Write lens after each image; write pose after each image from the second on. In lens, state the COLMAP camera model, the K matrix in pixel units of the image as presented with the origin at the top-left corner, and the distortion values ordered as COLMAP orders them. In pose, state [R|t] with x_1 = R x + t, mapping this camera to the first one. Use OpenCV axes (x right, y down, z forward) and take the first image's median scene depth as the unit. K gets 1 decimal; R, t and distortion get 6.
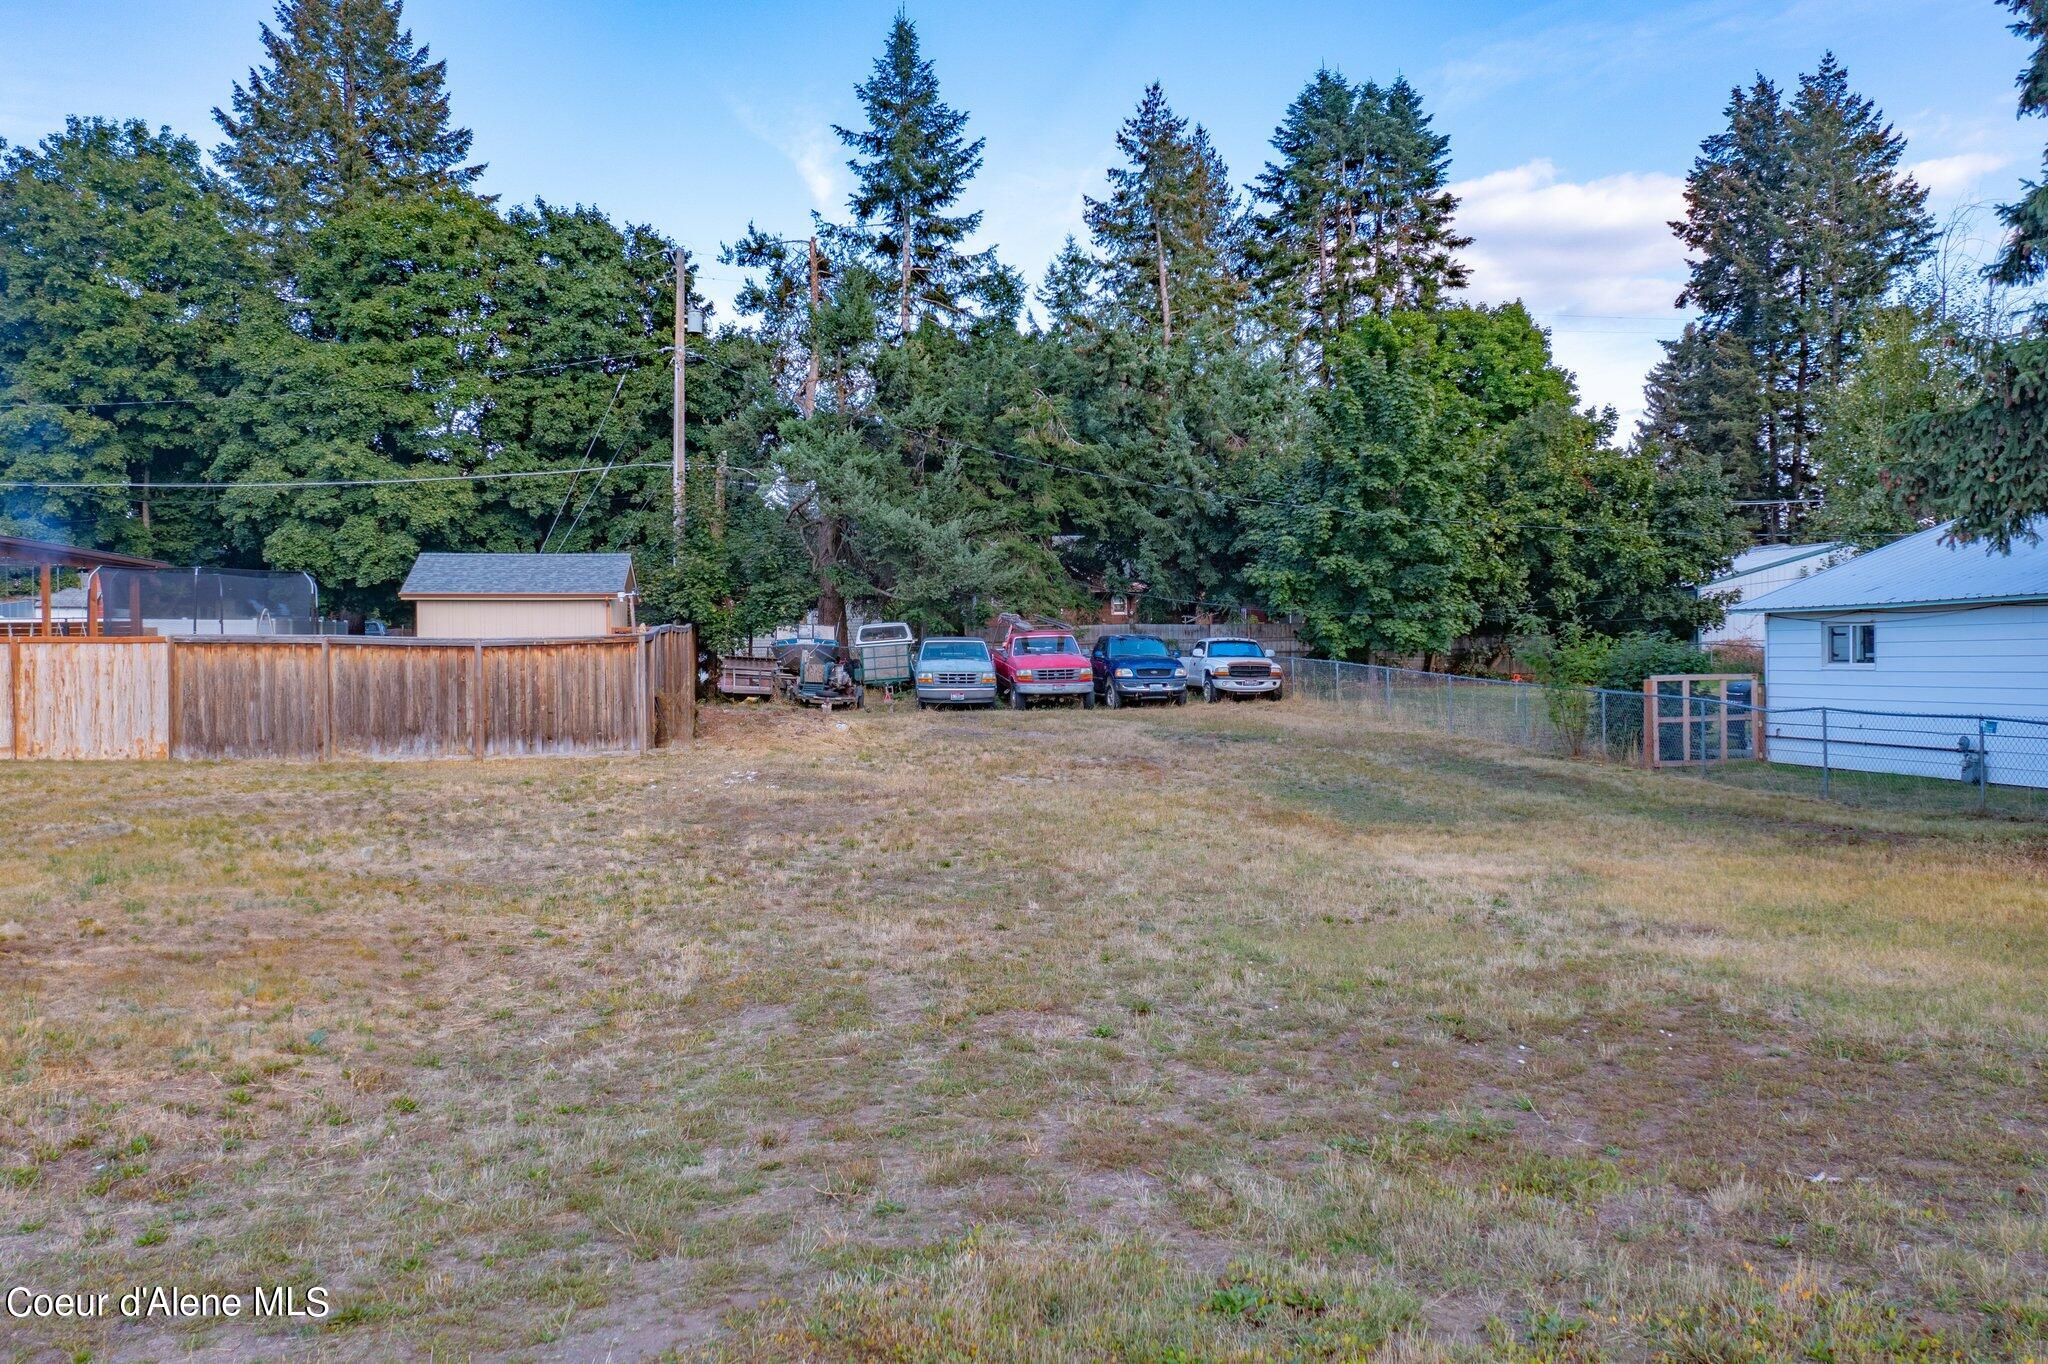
lens RADIAL K [[1617.8, 0, 1024.0], [0, 1617.8, 682.0], [0, 0, 1]] dist [-0.008970, 0.001570]
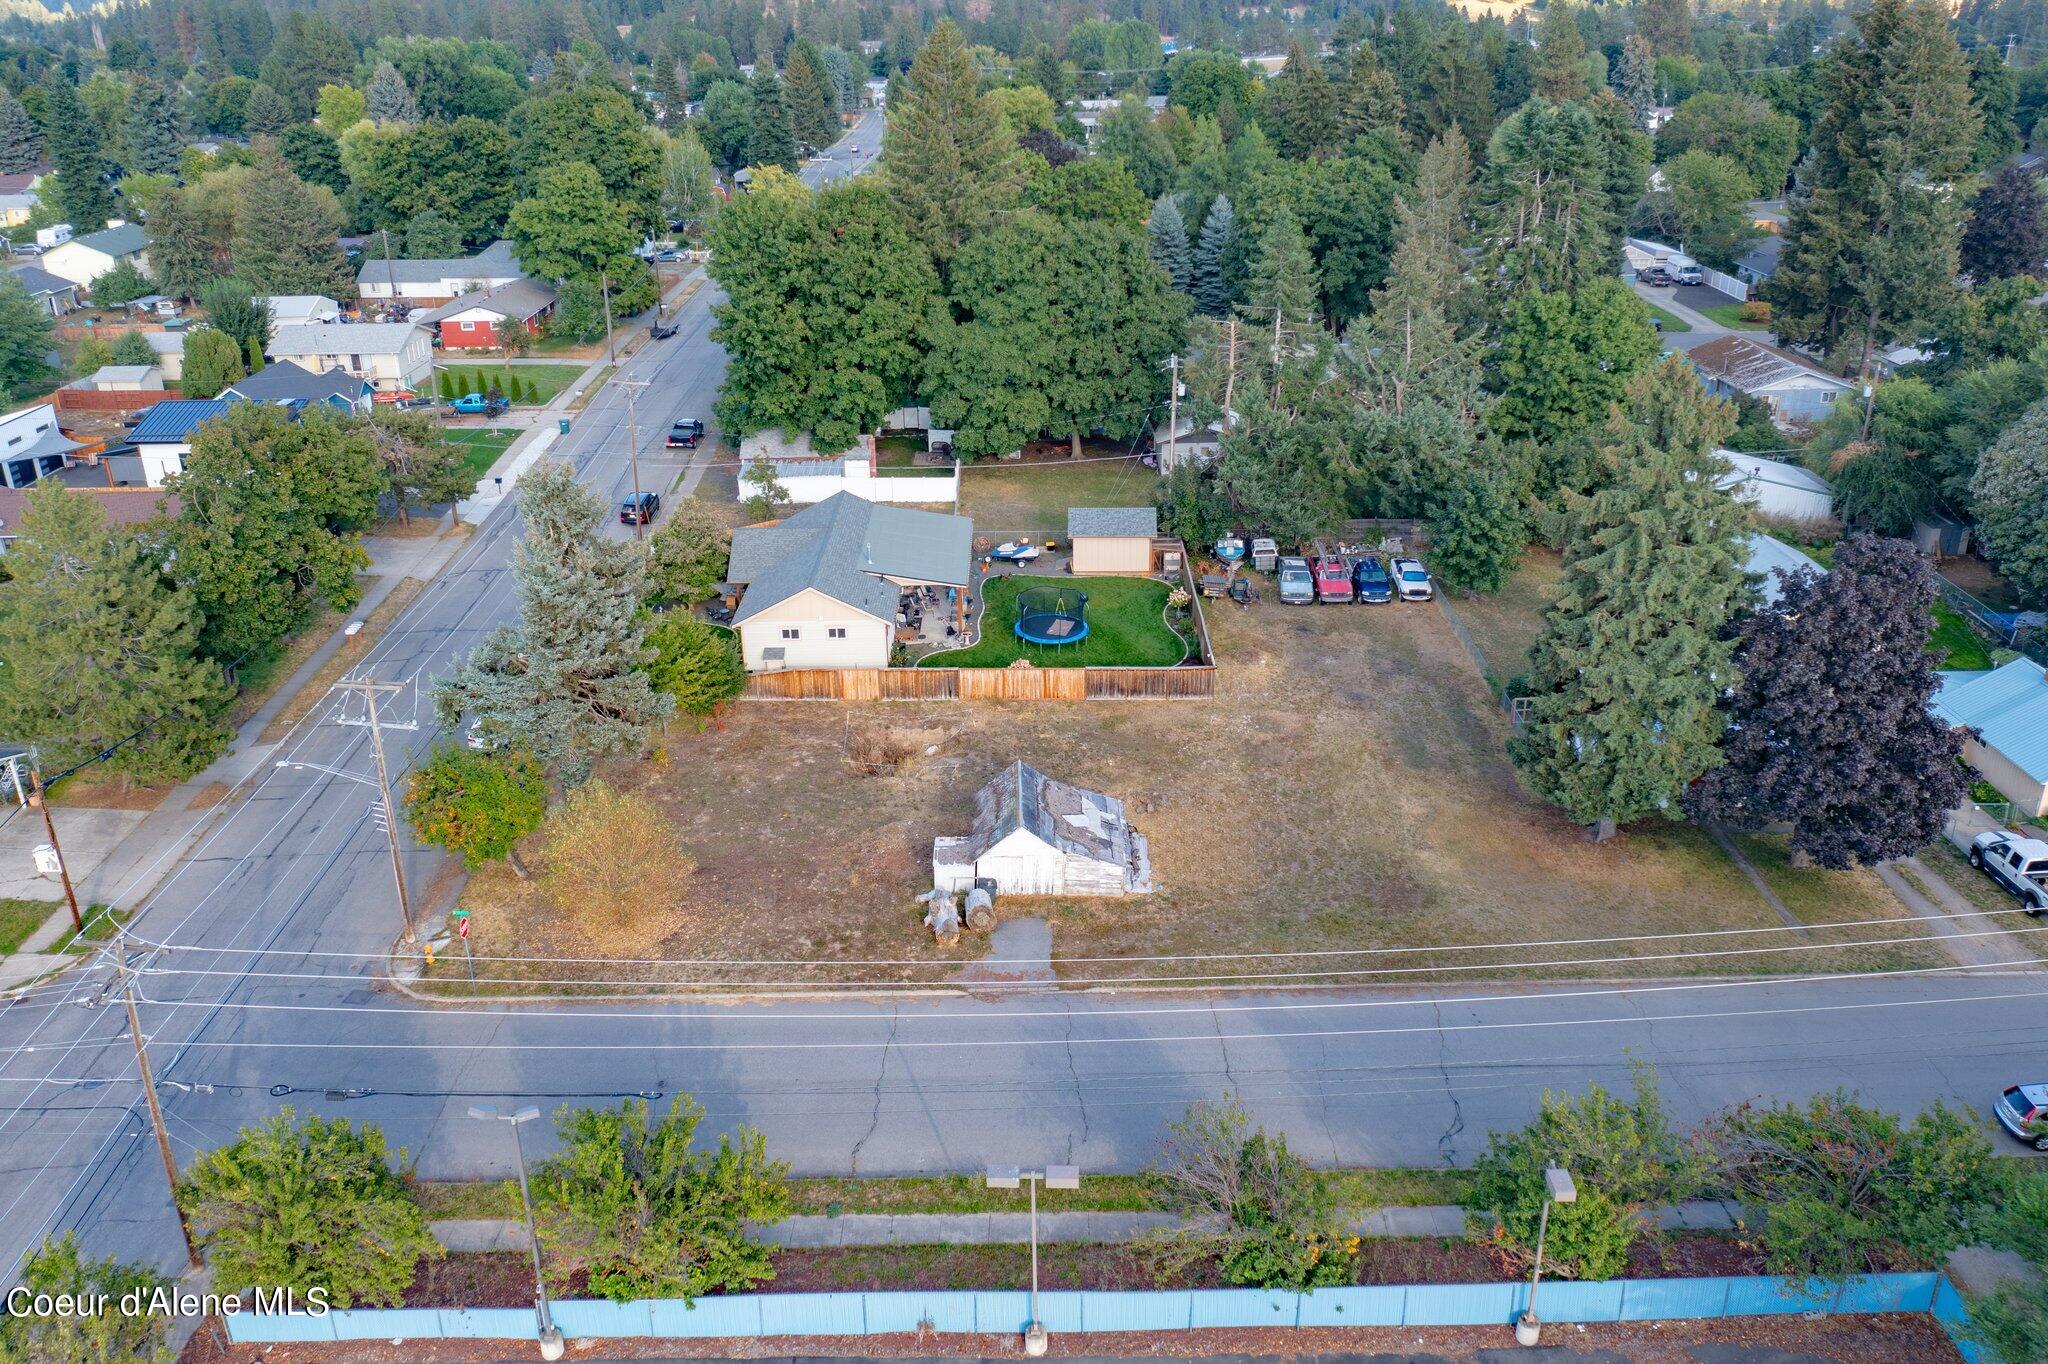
lens RADIAL K [[1617.8, 0, 1024.0], [0, 1617.8, 682.0], [0, 0, 1]] dist [-0.008970, 0.001570]
pose [[0.987341, 0.059586, -0.146992, -0.081733], [0.002282, 0.921317, 0.388805, -0.834477], [0.158593, -0.384219, 0.909519, -1.373396]]
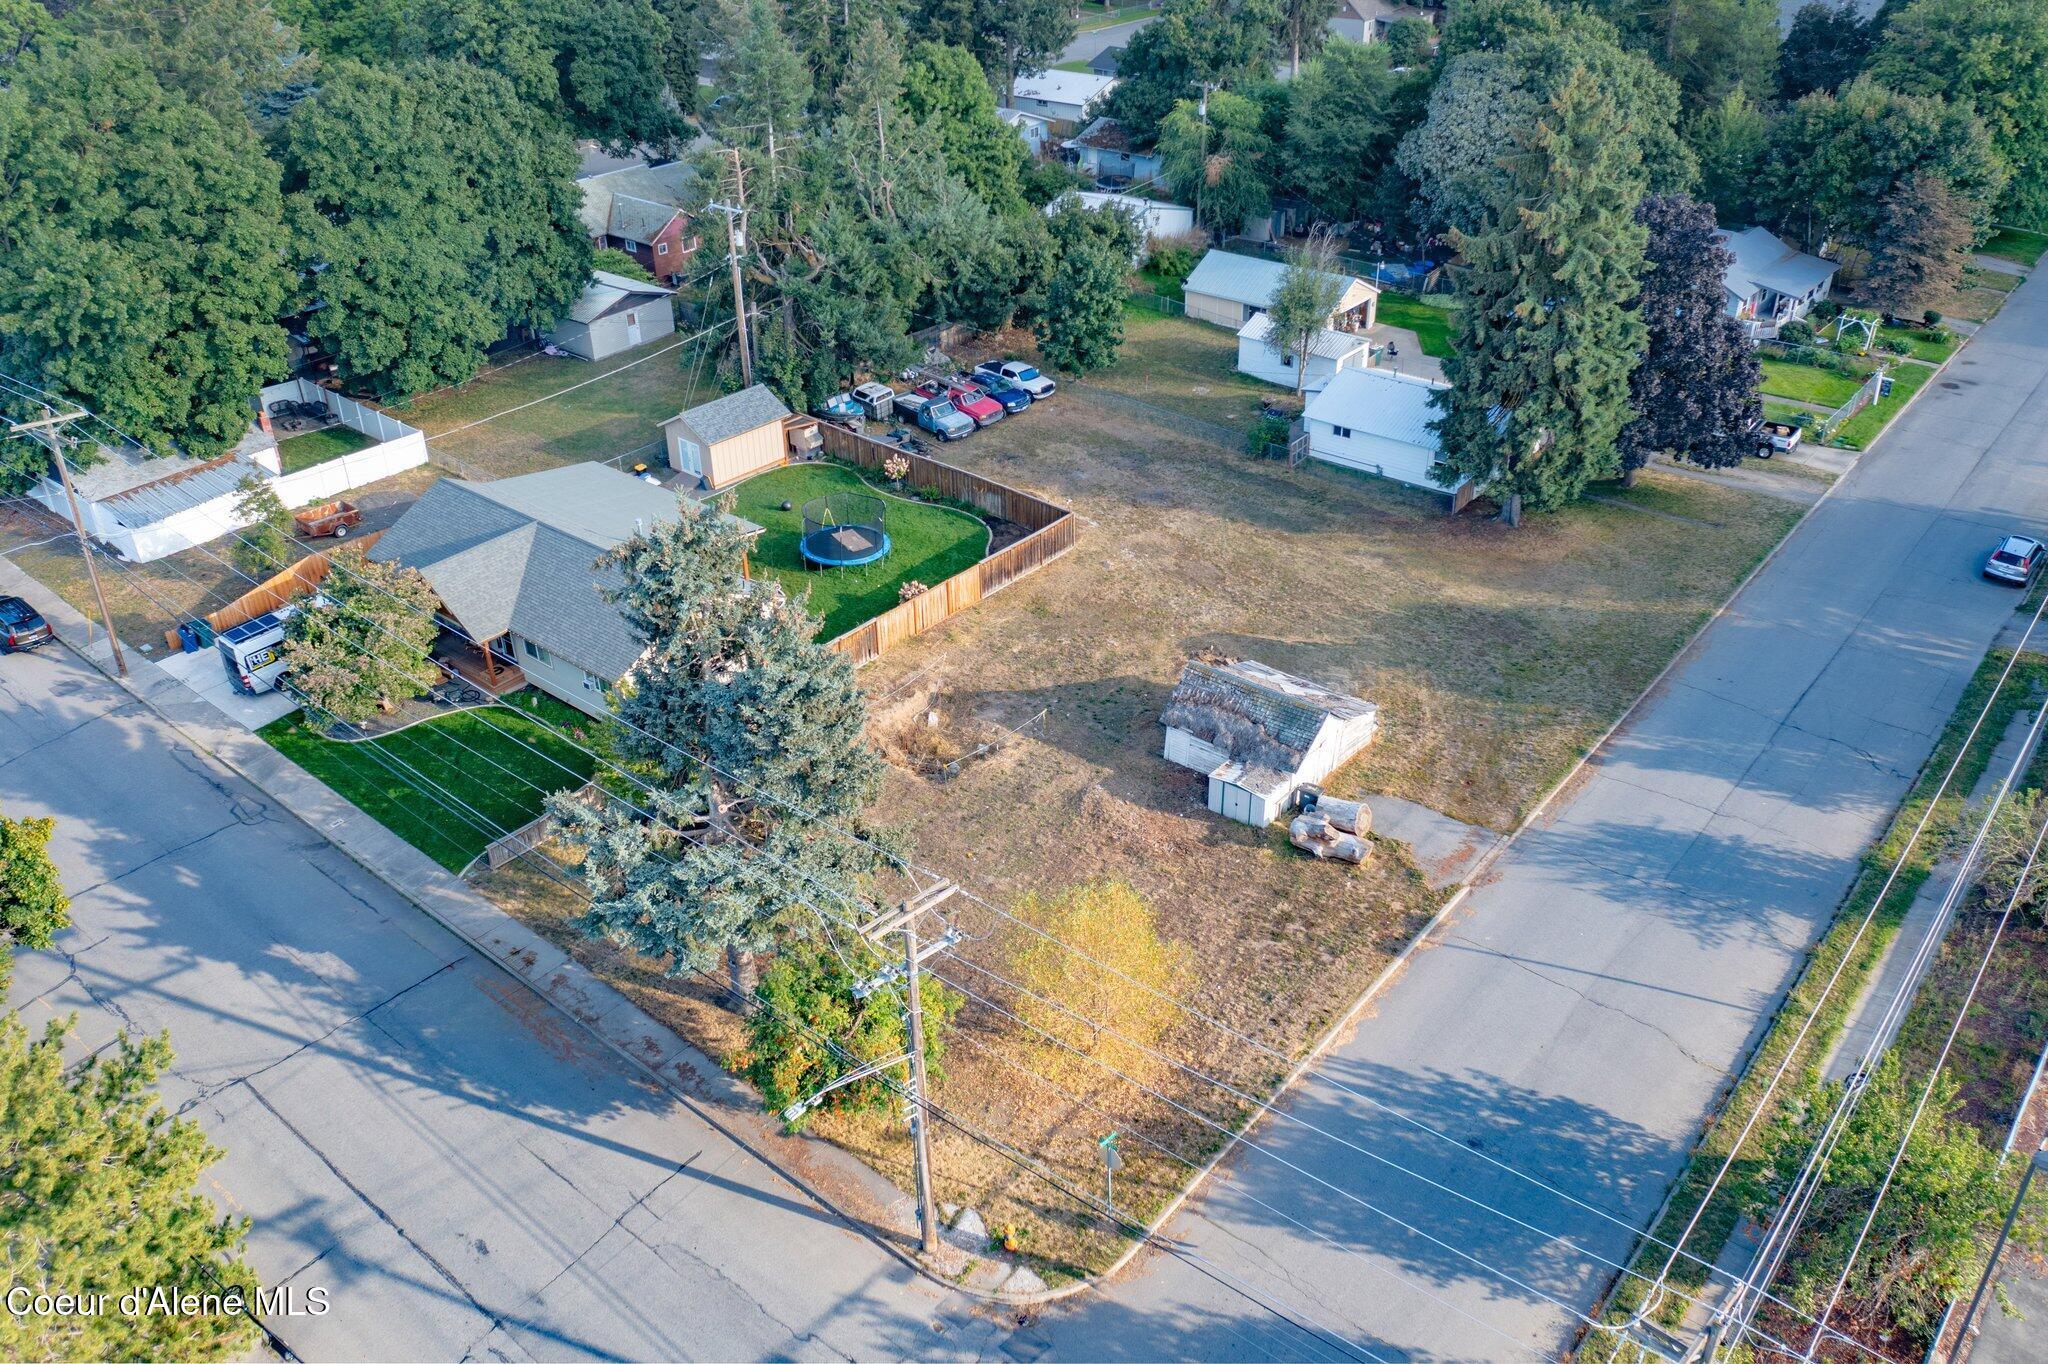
lens RADIAL K [[1604.1, 0, 1024.0], [0, 1604.1, 682.0], [0, 0, 1]] dist [-0.016630, -0.000835]
pose [[0.754272, -0.340780, 0.561198, -1.347396], [0.019344, 0.865915, 0.499816, -0.807953], [-0.656277, -0.366141, 0.659727, -0.683052]]
